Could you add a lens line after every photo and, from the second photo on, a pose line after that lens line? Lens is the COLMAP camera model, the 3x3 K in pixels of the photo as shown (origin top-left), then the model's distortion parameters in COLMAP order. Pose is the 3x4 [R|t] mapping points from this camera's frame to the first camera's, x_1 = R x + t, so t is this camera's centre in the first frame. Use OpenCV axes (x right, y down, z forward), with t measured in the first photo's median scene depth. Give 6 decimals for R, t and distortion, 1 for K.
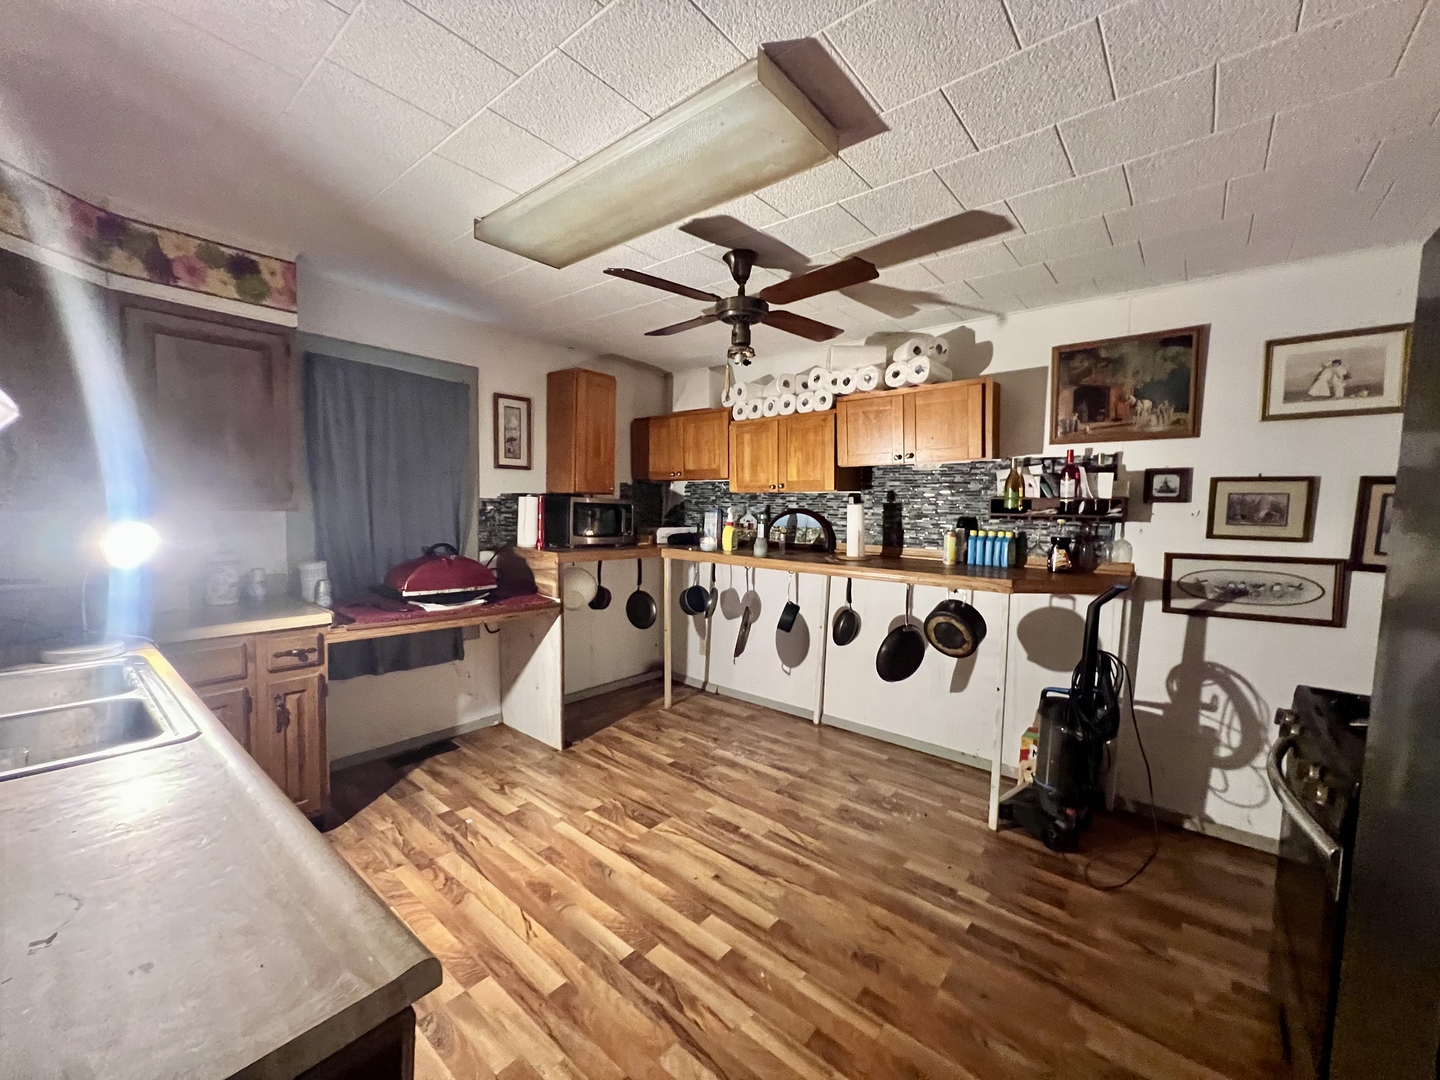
lens RADIAL K [[579.0, 0, 720.0], [0, 579.0, 540.0], [0, 0, 1]] dist [-0.001170, 0.000456]
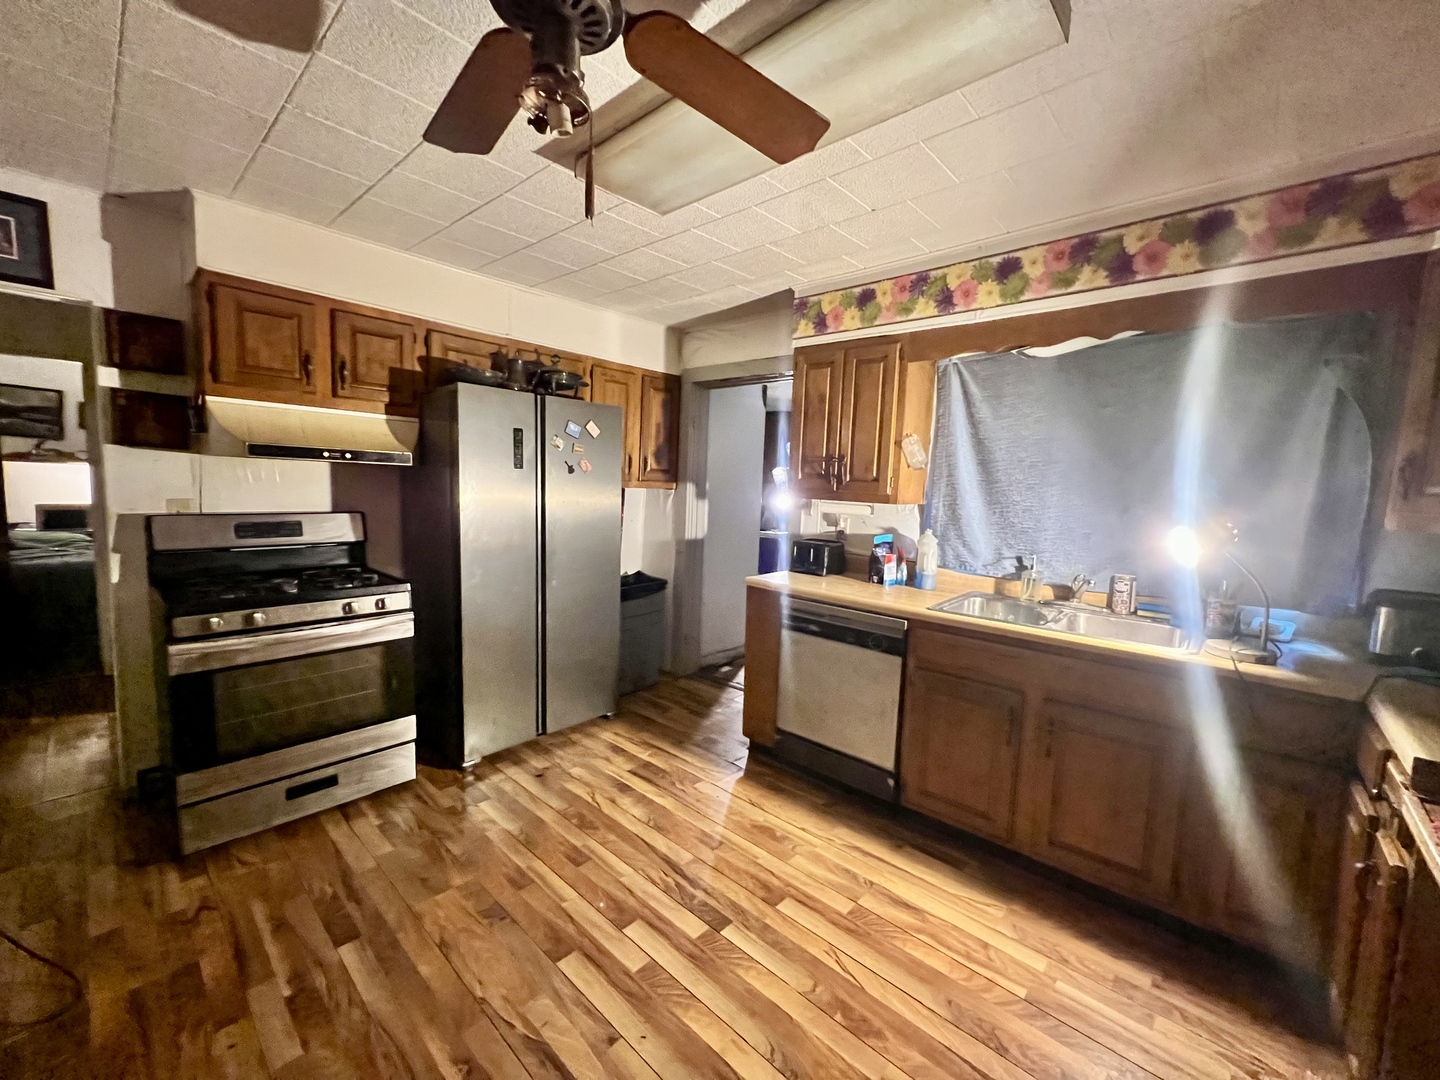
lens RADIAL K [[579.0, 0, 720.0], [0, 579.0, 540.0], [0, 0, 1]] dist [-0.001170, 0.000456]
pose [[-0.997496, -0.061759, 0.034472, -0.141769], [-0.055036, 0.983877, 0.170167, -0.131144], [-0.044426, 0.167844, -0.984812, 1.887748]]
